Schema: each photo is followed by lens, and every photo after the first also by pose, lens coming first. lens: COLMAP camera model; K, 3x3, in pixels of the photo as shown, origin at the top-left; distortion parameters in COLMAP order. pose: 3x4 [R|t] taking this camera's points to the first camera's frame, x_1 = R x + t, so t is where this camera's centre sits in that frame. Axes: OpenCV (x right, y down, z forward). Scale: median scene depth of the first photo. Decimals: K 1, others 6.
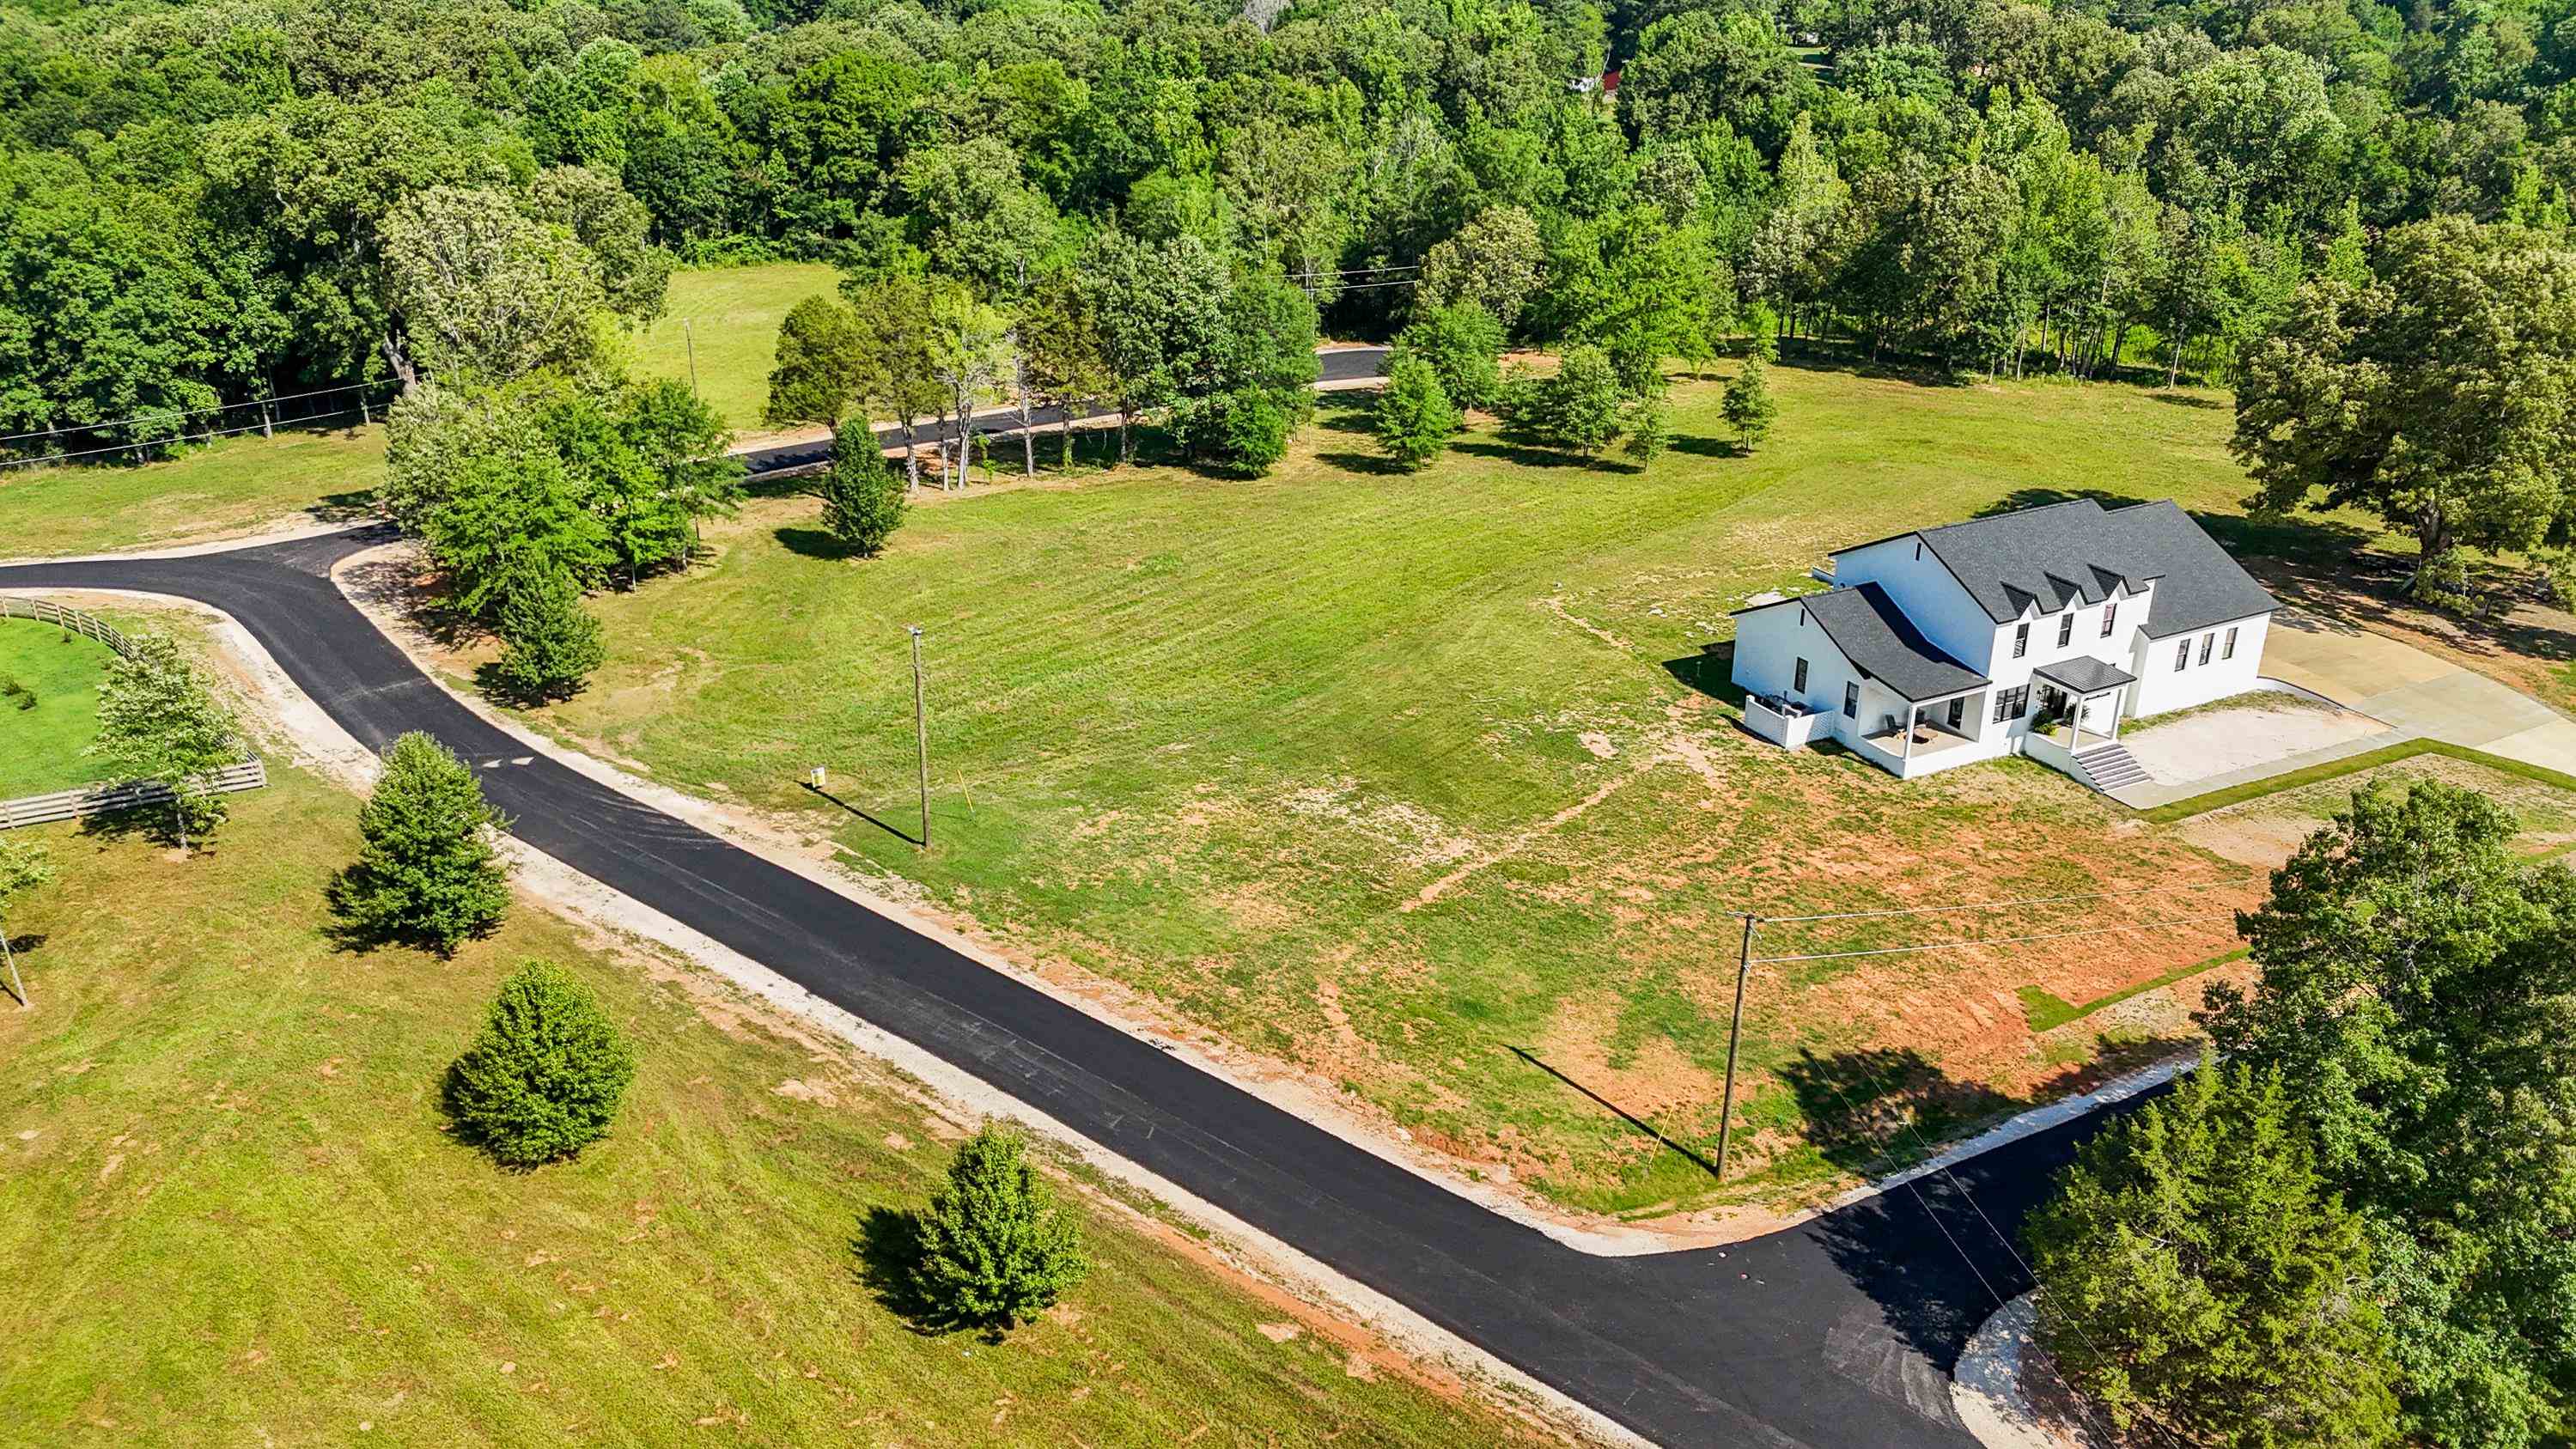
lens RADIAL K [[1890.9, 0, 1294.2], [0, 1890.9, 722.2], [0, 0, 1]] dist [0.076983, -0.081959]
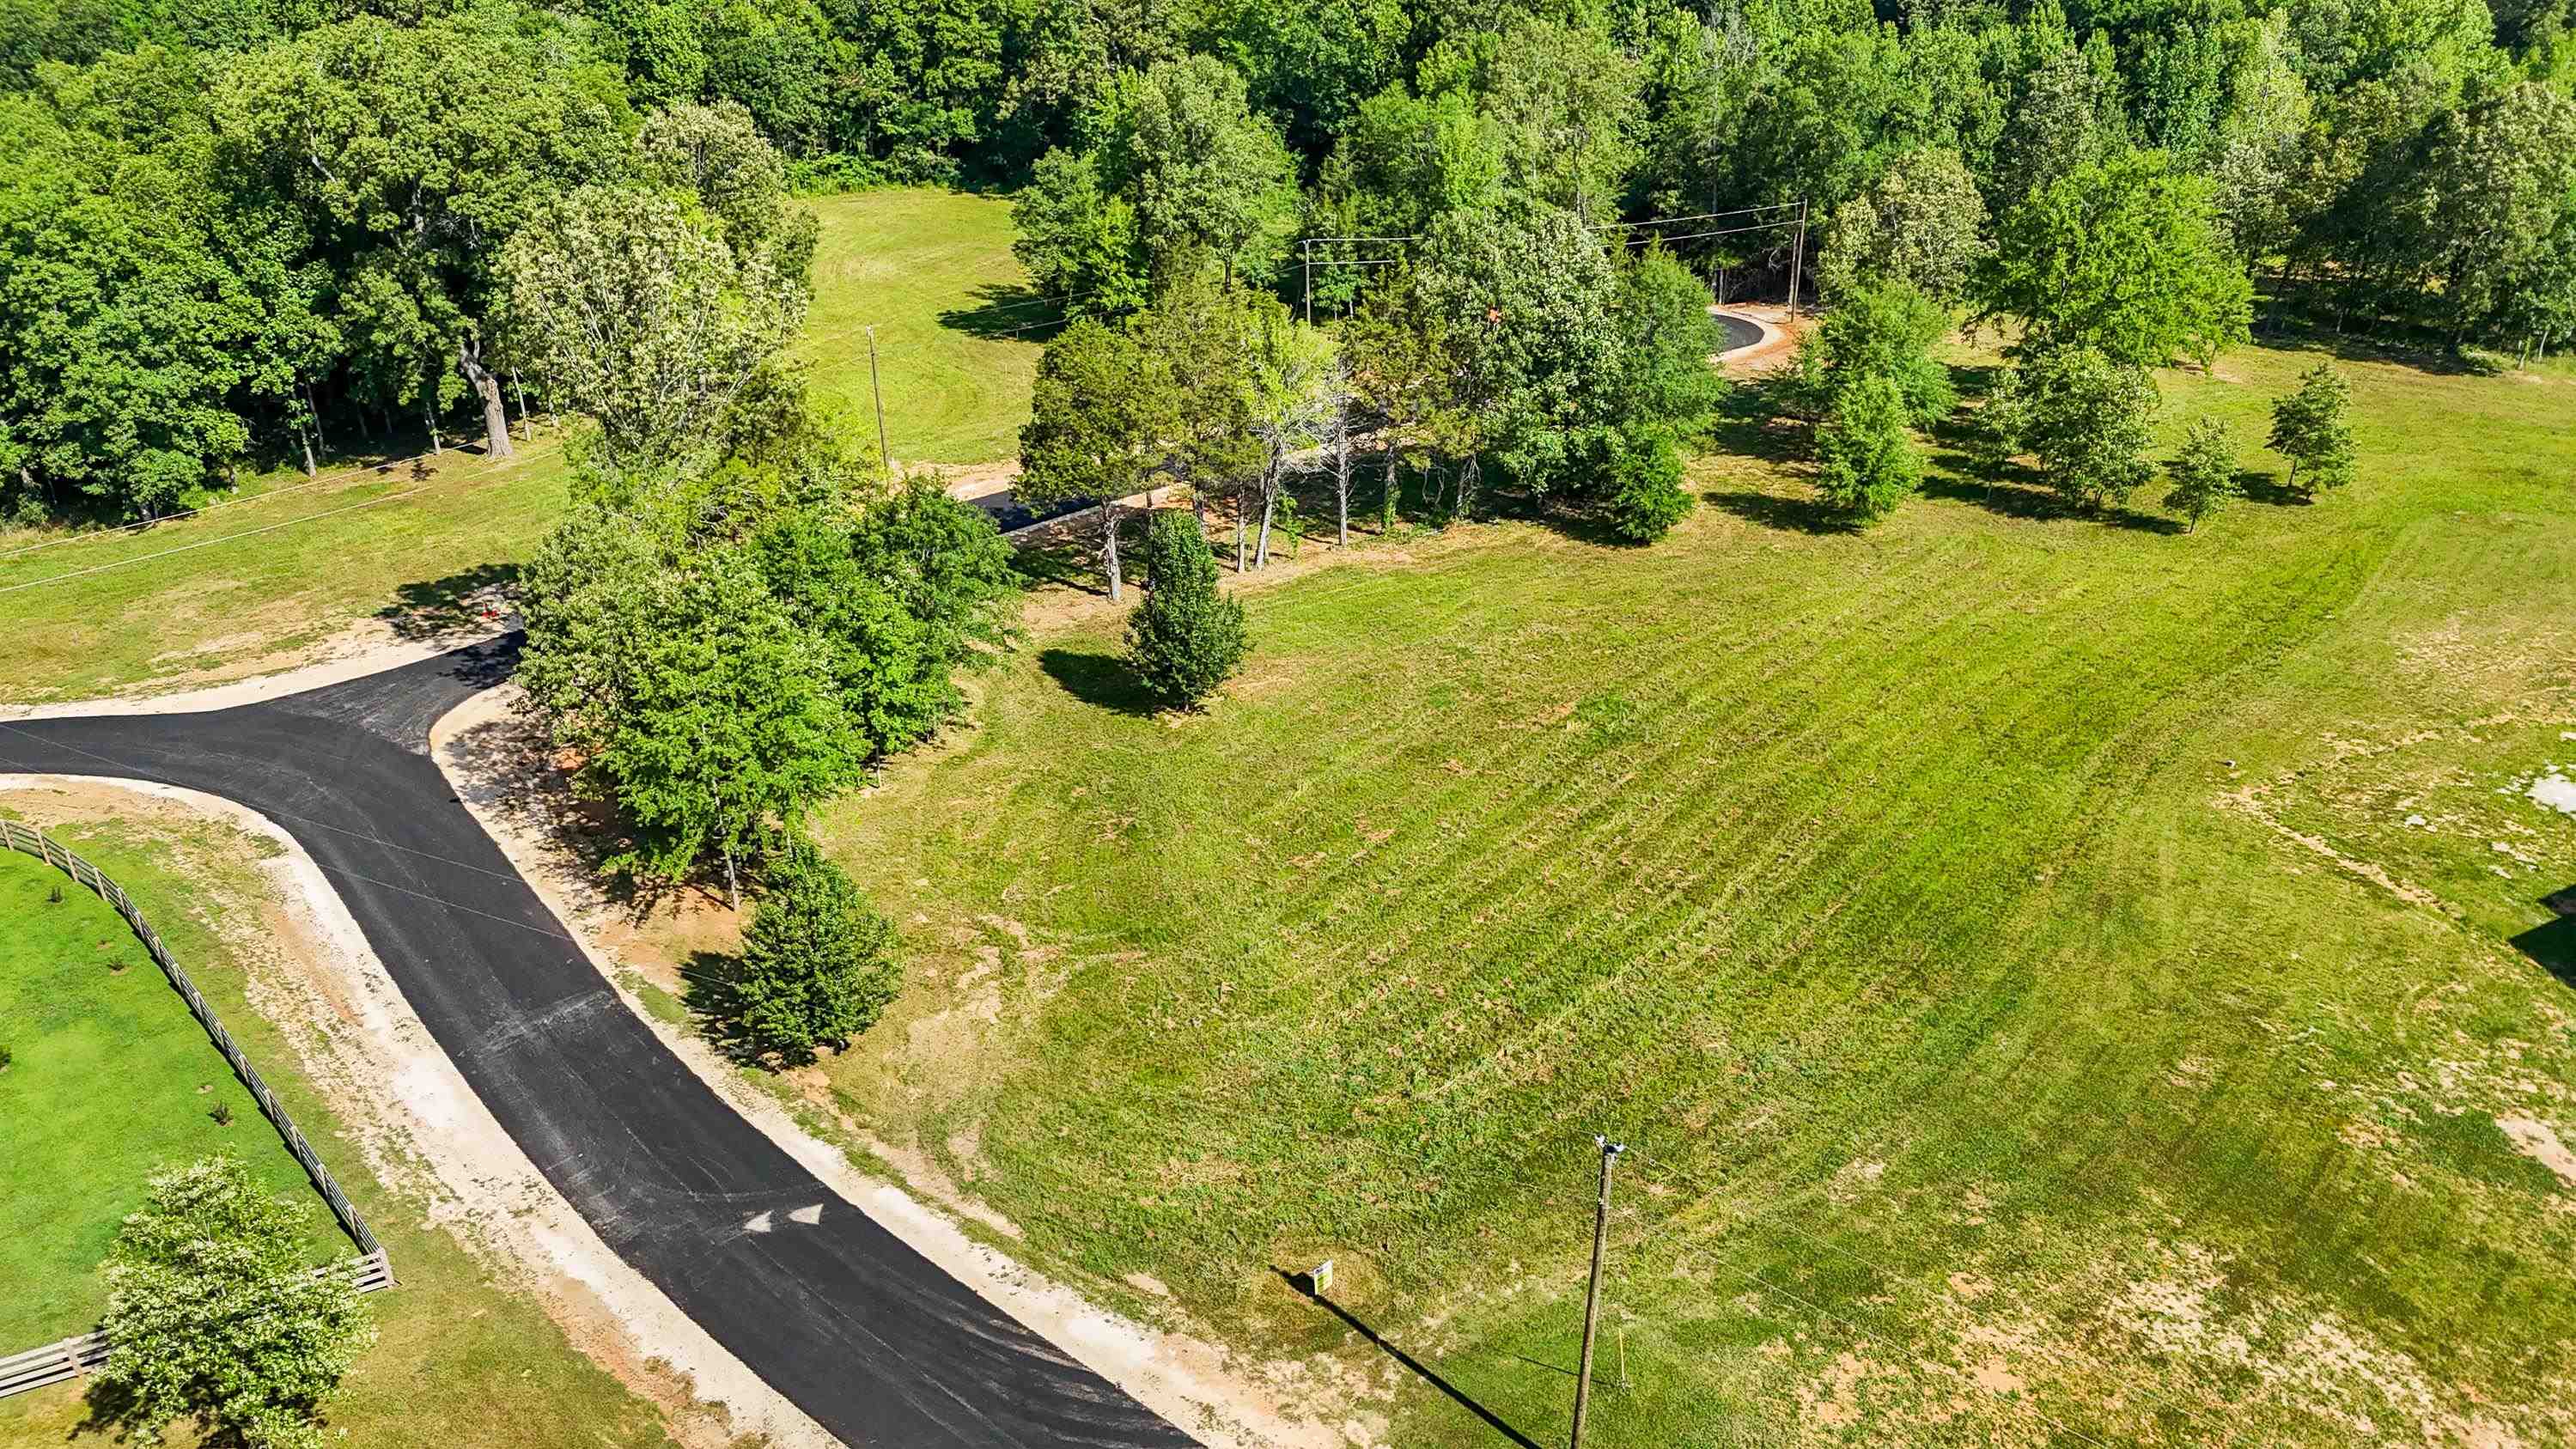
lens RADIAL K [[1890.9, 0, 1294.2], [0, 1890.9, 722.2], [0, 0, 1]] dist [0.076983, -0.081959]
pose [[0.999969, -0.006394, -0.004497, -0.195055], [0.006692, 0.997557, 0.069533, -0.139806], [0.004041, -0.069561, 0.997570, 0.324174]]
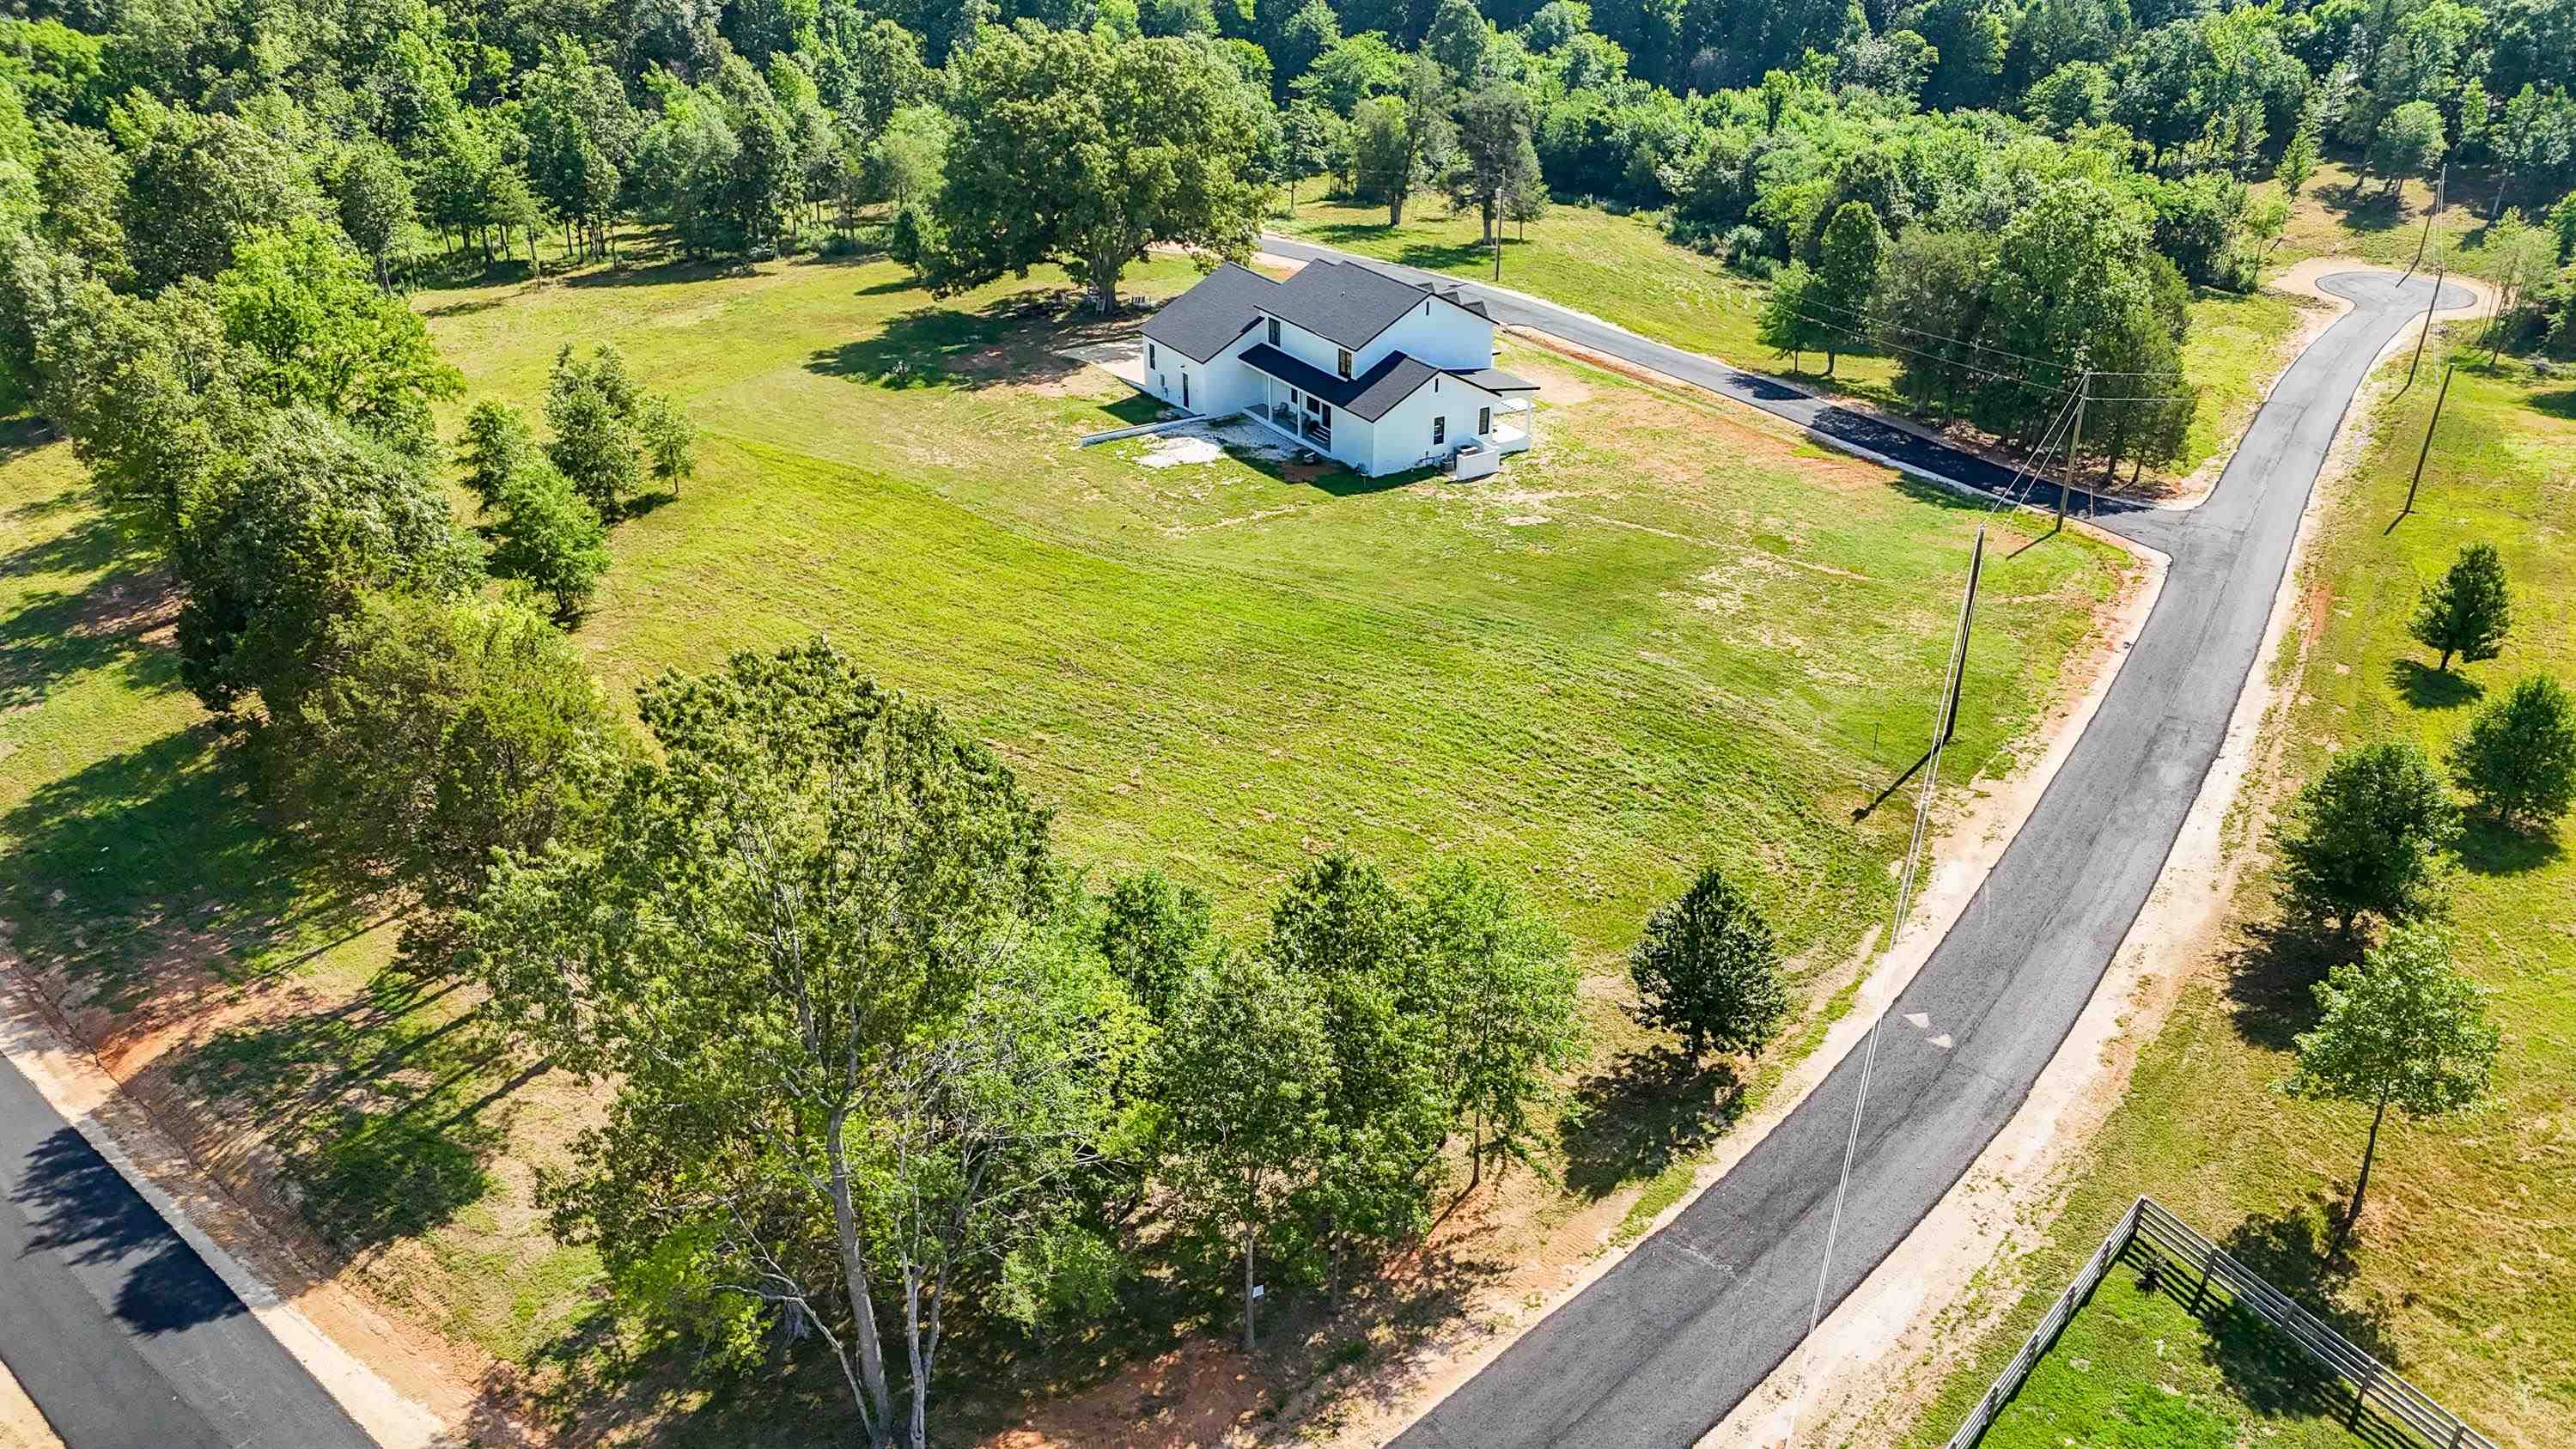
lens RADIAL K [[1890.9, 0, 1294.2], [0, 1890.9, 722.2], [0, 0, 1]] dist [0.076983, -0.081959]
pose [[-0.083990, -0.453916, 0.887077, -0.785815], [0.392865, 0.803030, 0.448106, -0.398280], [-0.915752, 0.386138, 0.110881, 0.868993]]
